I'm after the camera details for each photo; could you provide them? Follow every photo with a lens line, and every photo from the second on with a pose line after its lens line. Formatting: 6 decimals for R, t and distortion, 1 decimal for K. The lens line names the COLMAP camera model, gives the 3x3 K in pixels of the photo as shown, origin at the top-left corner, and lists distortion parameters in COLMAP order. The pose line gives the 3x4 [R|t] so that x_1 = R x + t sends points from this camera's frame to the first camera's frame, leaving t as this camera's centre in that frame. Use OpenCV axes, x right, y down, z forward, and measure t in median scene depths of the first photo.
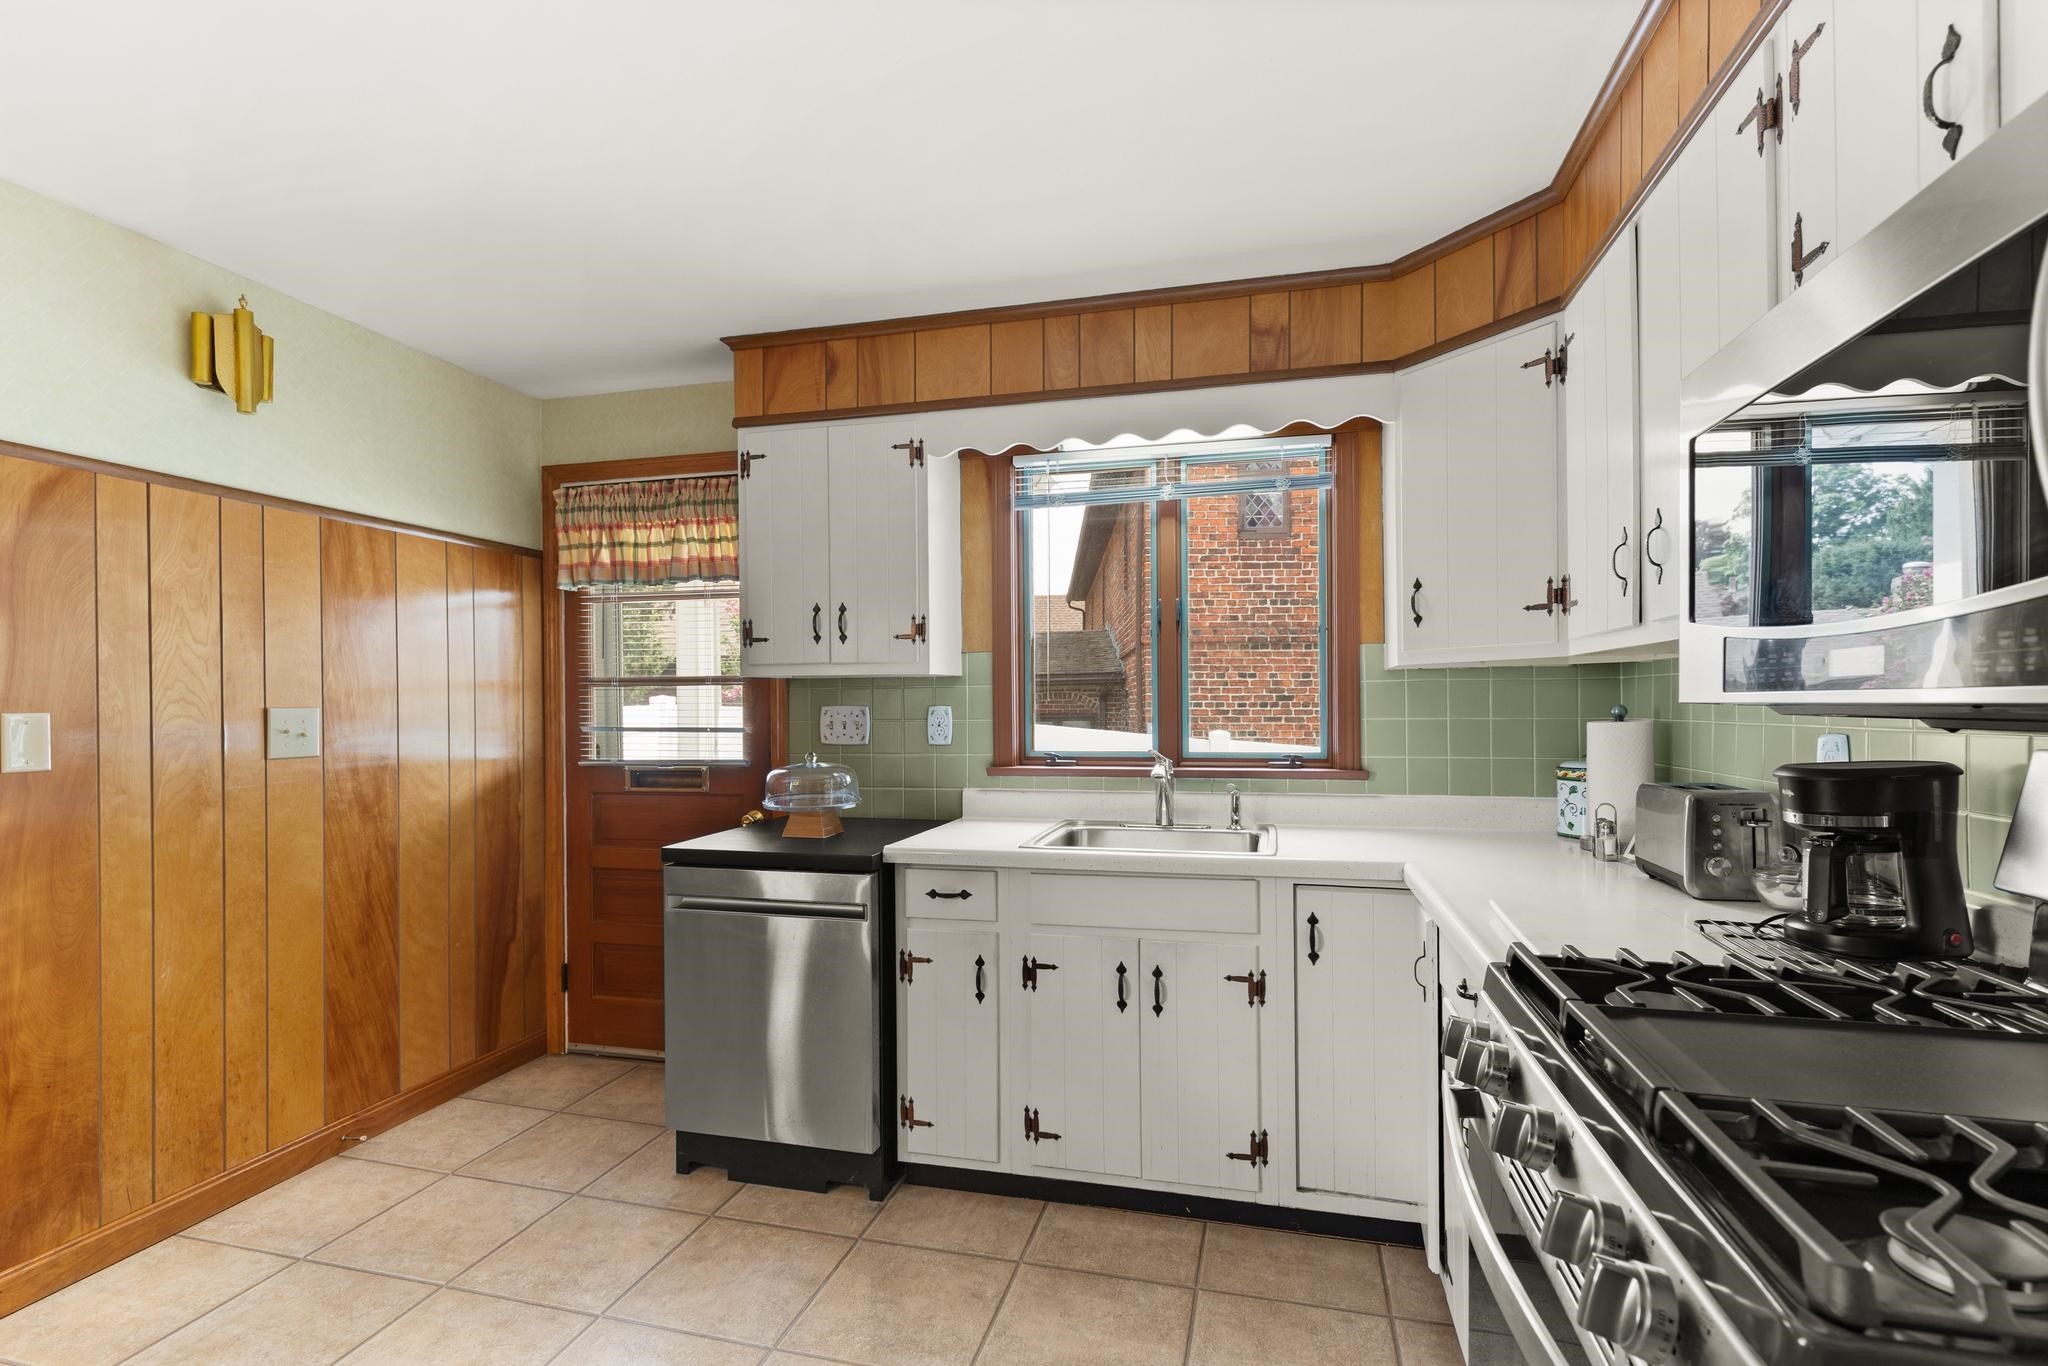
lens RADIAL K [[949.2, 0, 1031.2], [0, 949.2, 704.6], [0, 0, 1]] dist [0.006107, -0.000028]
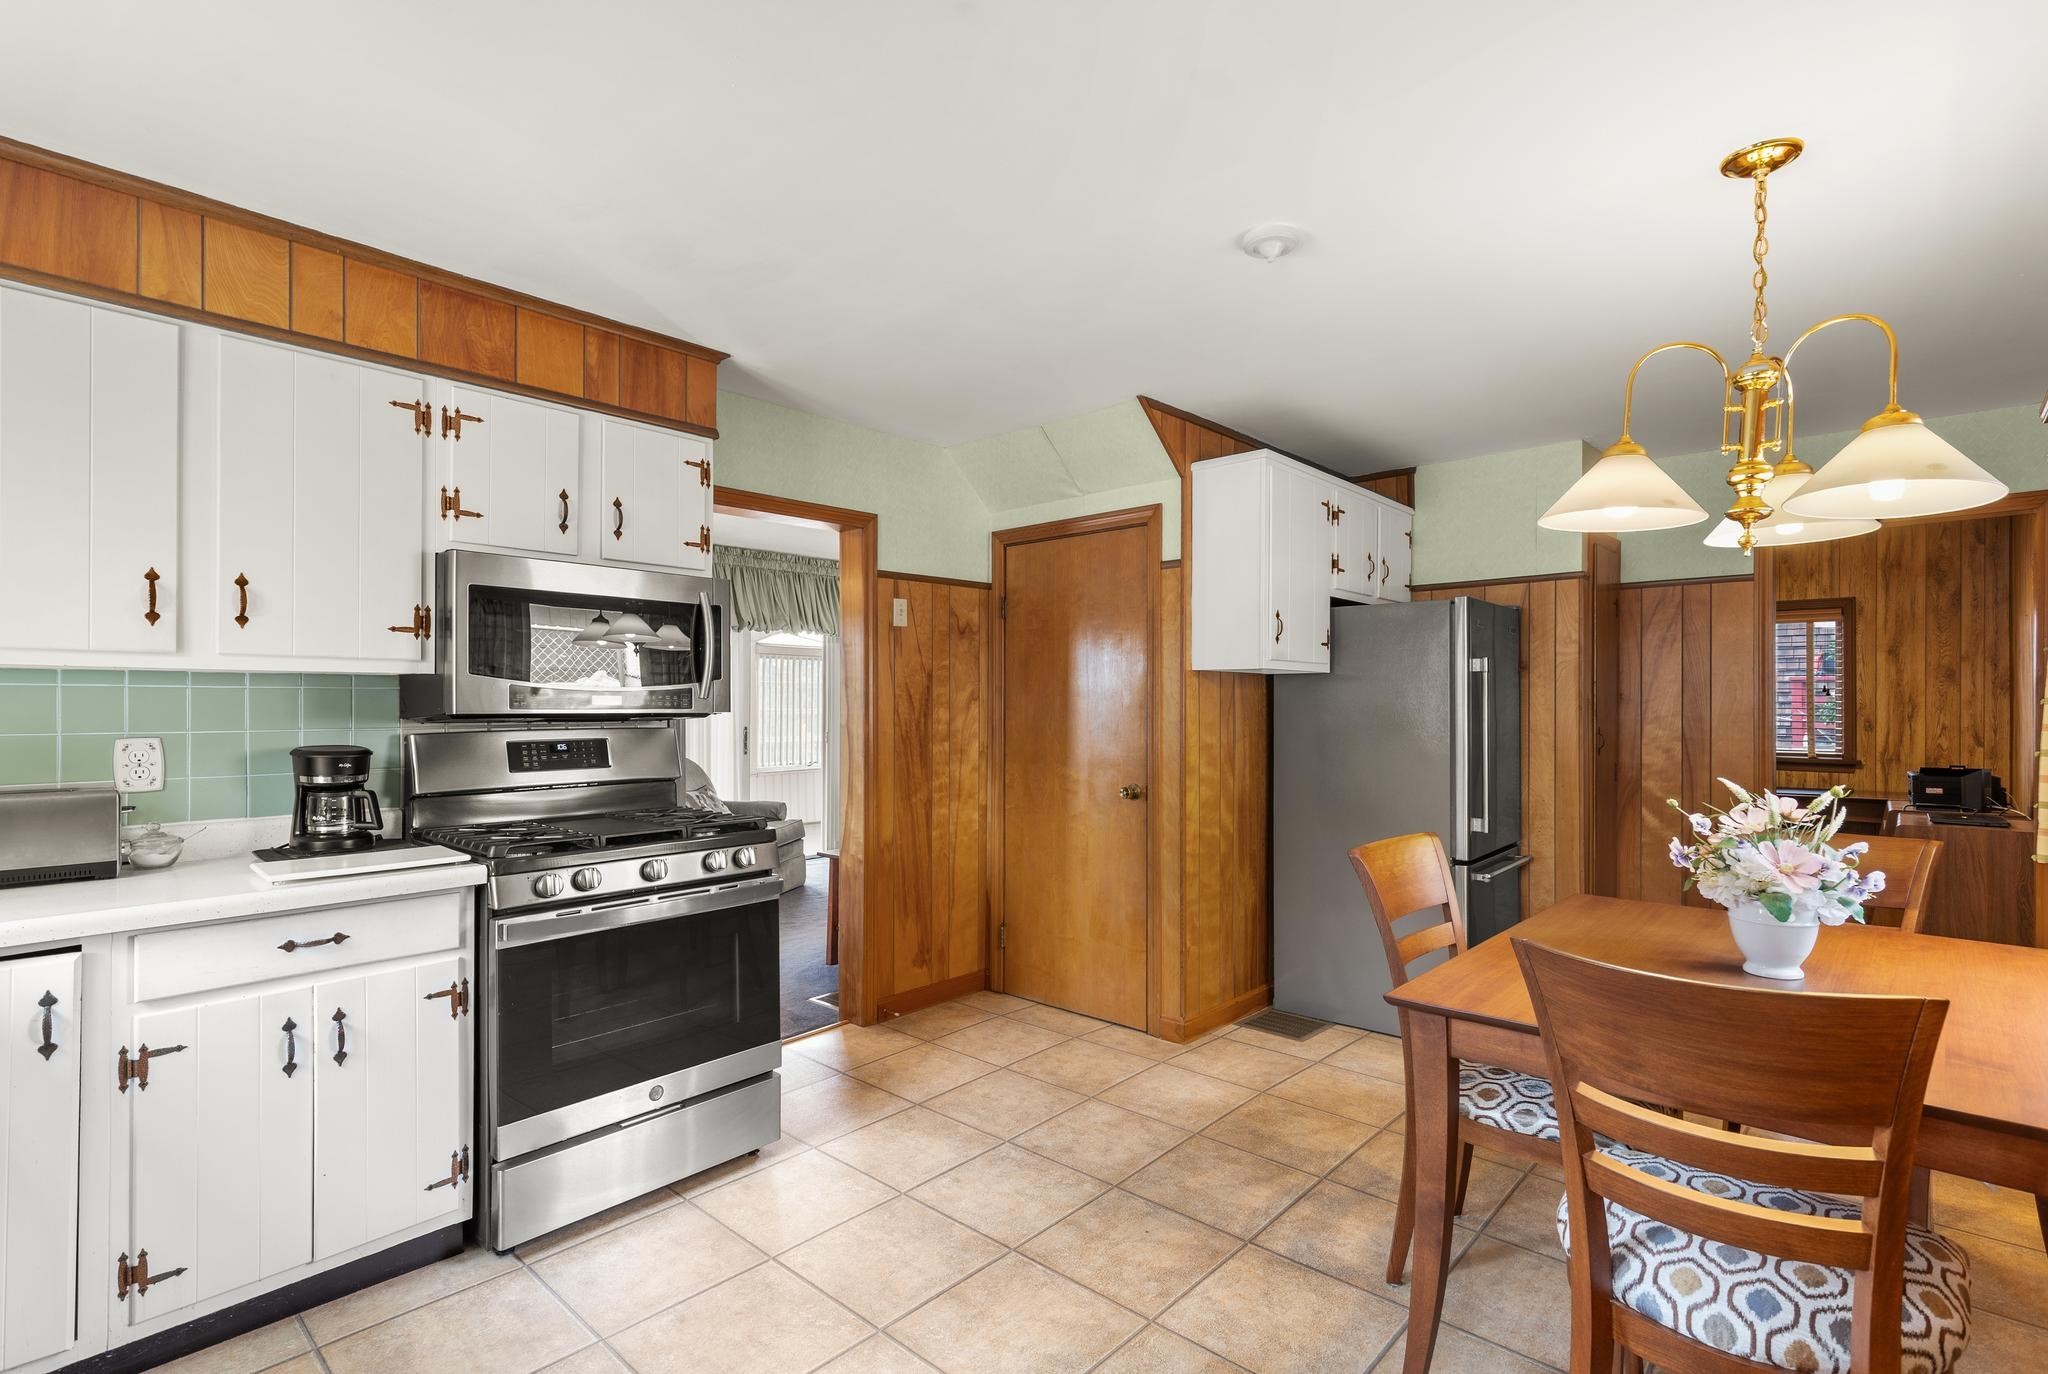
lens RADIAL K [[949.2, 0, 1044.0], [0, 949.2, 703.6], [0, 0, 1]] dist [0.006107, -0.000028]
pose [[-0.889429, 0.008543, 0.456994, -0.617372], [0.005213, 0.999950, -0.008546, -0.000332], [-0.457044, -0.005219, -0.889429, 1.051308]]
